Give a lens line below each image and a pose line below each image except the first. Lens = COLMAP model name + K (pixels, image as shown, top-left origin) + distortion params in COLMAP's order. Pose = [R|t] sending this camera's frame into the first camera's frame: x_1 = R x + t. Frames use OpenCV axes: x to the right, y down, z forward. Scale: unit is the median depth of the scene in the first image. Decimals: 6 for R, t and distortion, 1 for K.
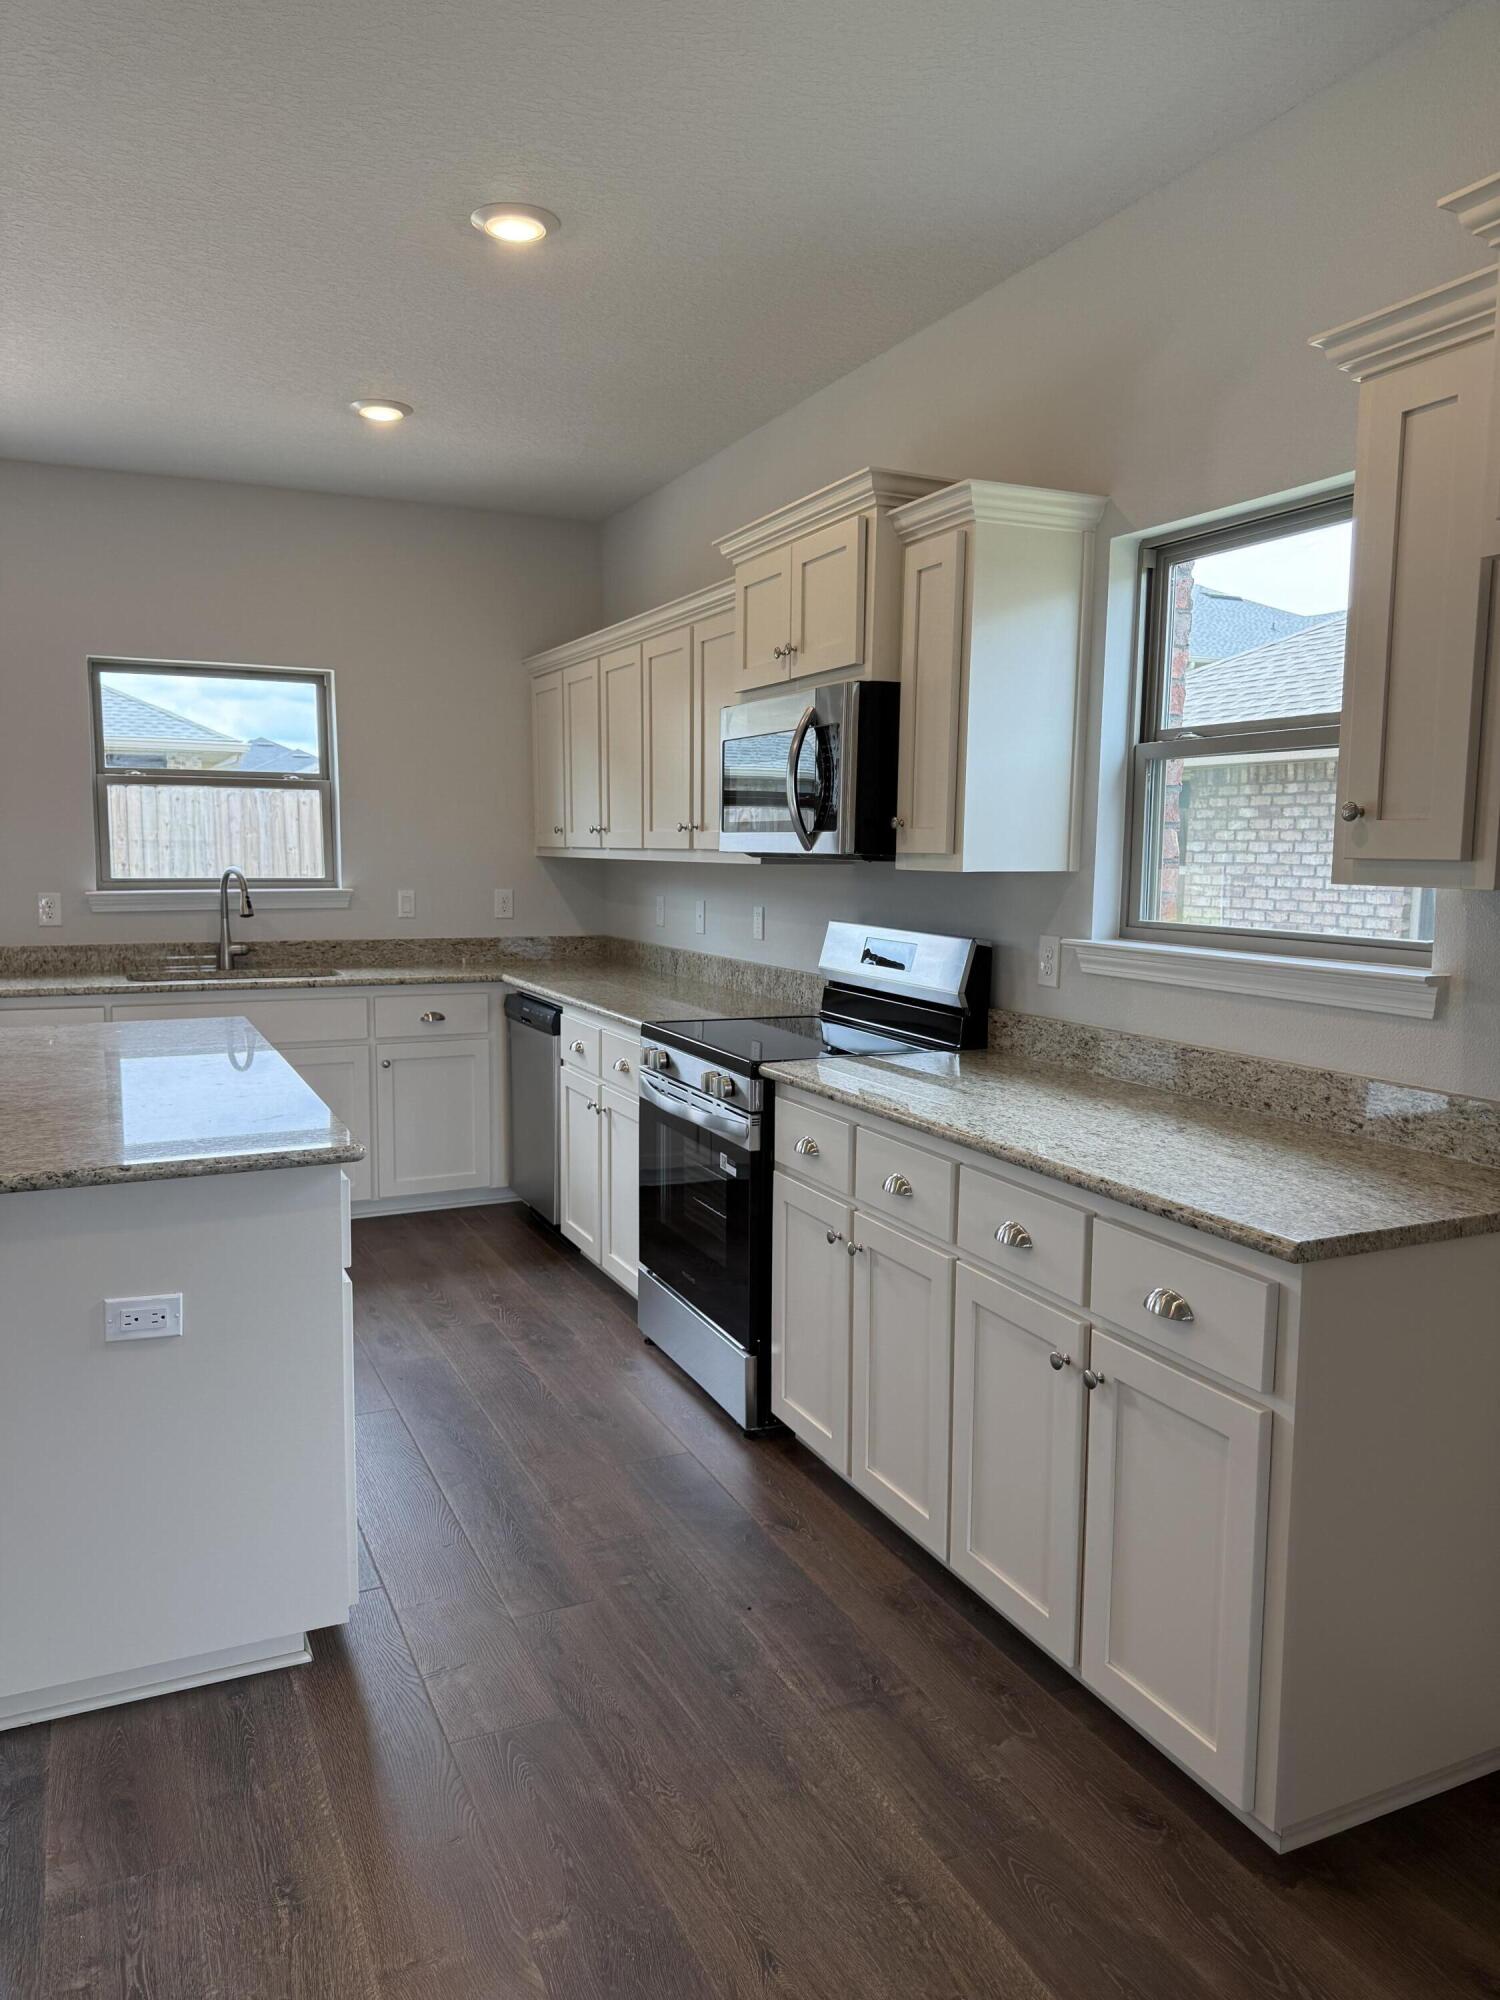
lens RADIAL K [[1432.9, 0, 779.7], [0, 1432.9, 1003.3], [0, 0, 1]] dist [0.092718, -0.101778]
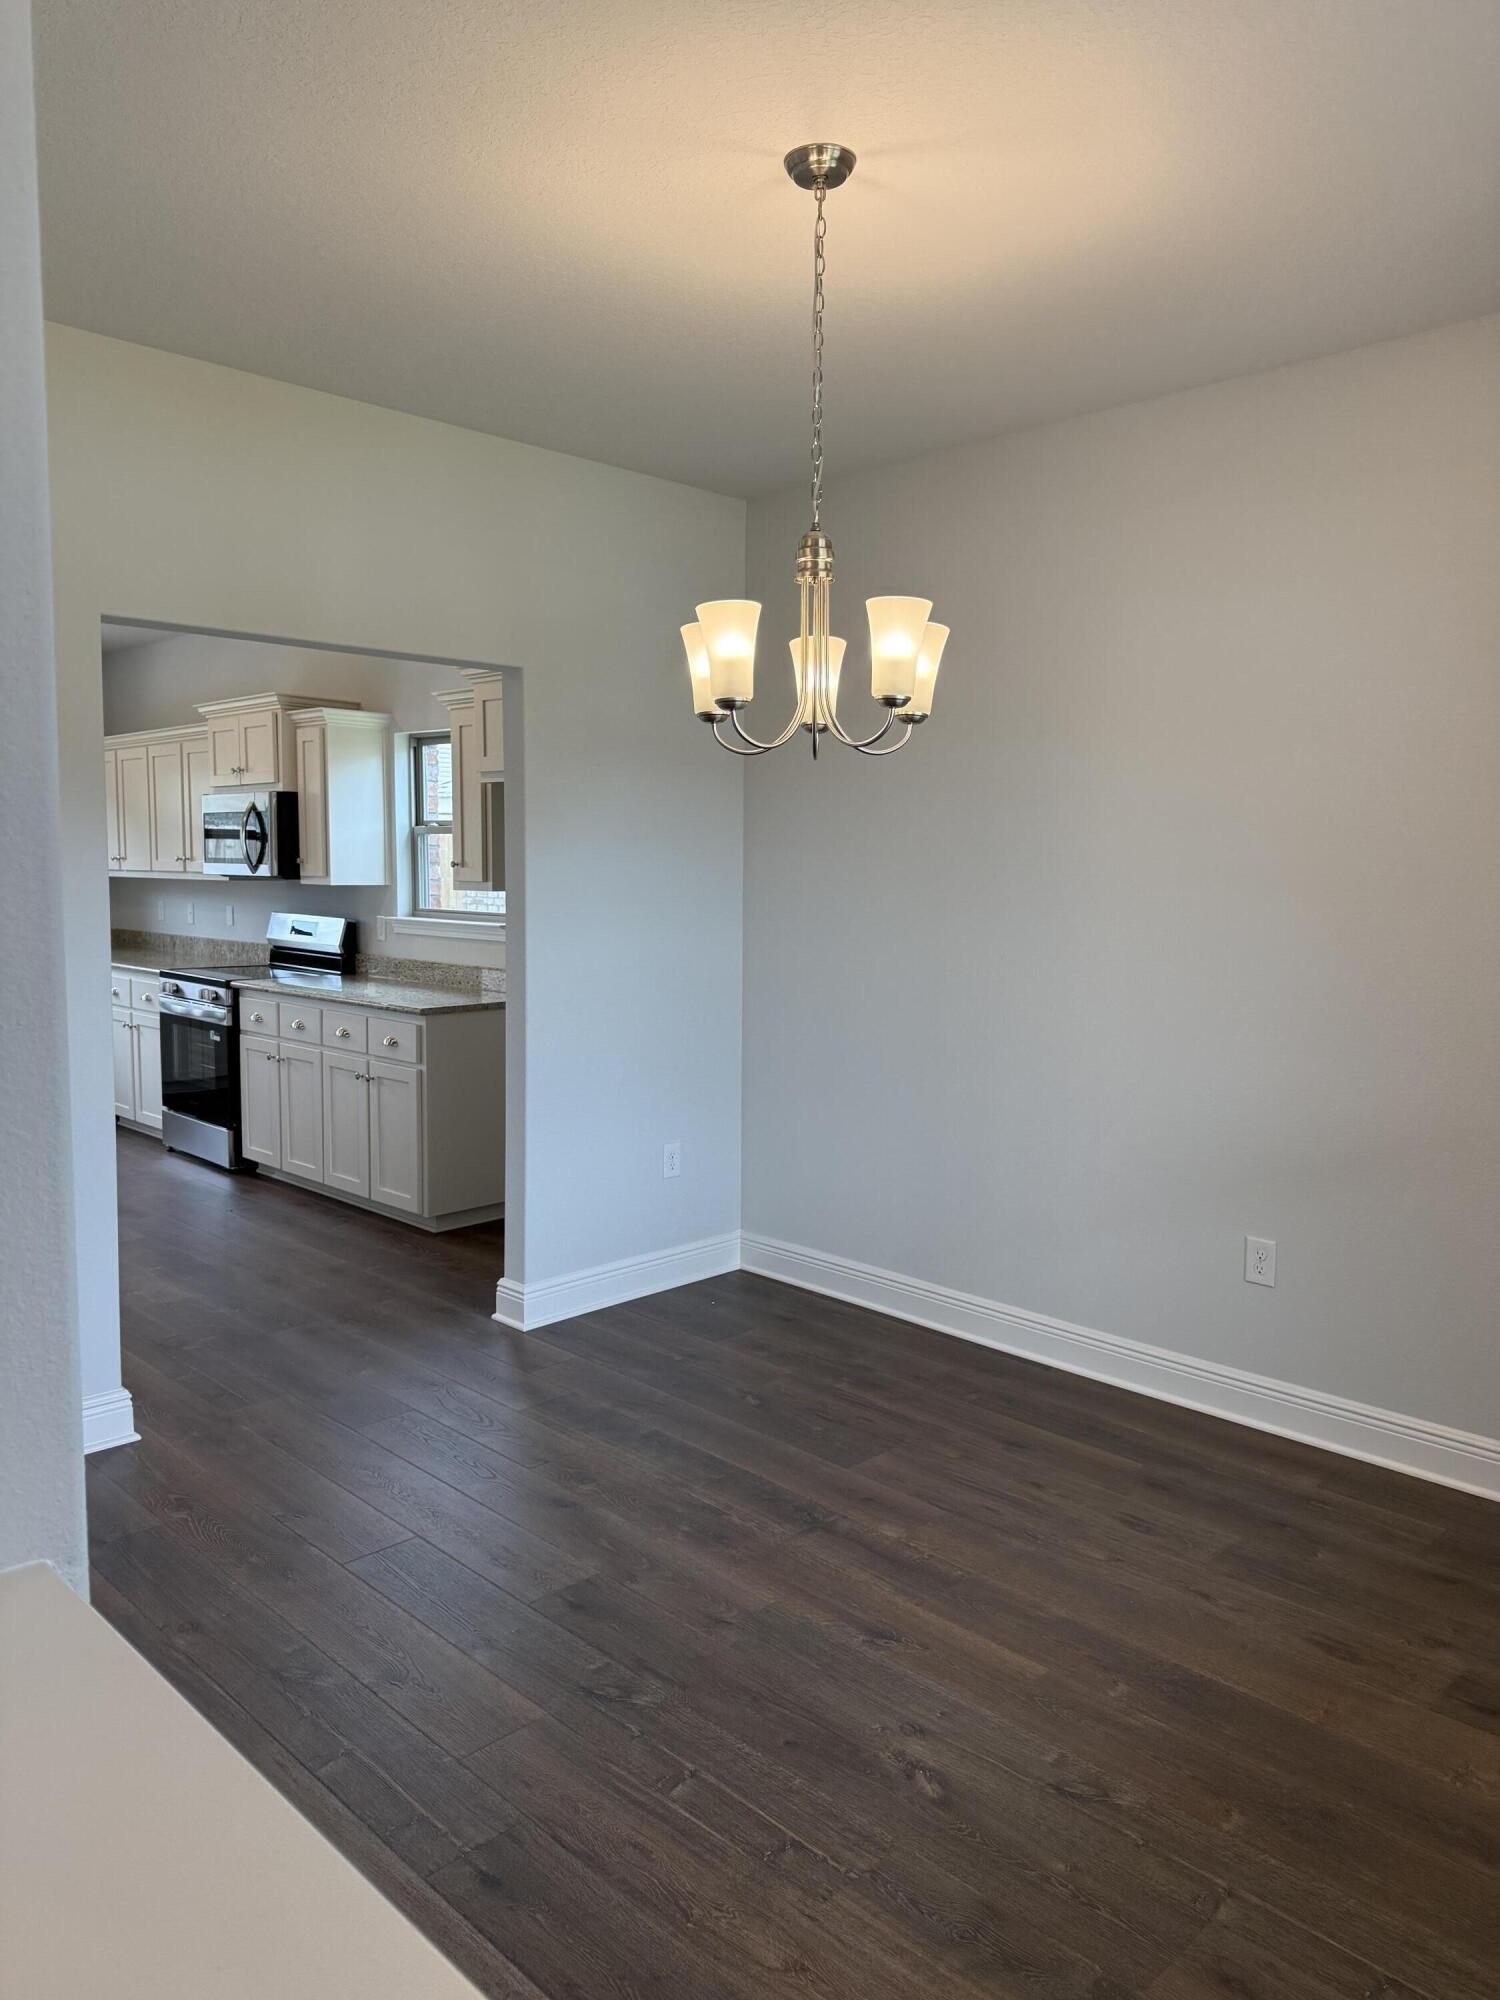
lens RADIAL K [[1432.9, 0, 779.7], [0, 1432.9, 1003.3], [0, 0, 1]] dist [0.092718, -0.101778]
pose [[0.942843, -0.033448, 0.331556, 0.036463], [0.036037, 0.999349, -0.001662, 0.102007], [-0.331284, 0.013516, 0.943434, -1.136781]]
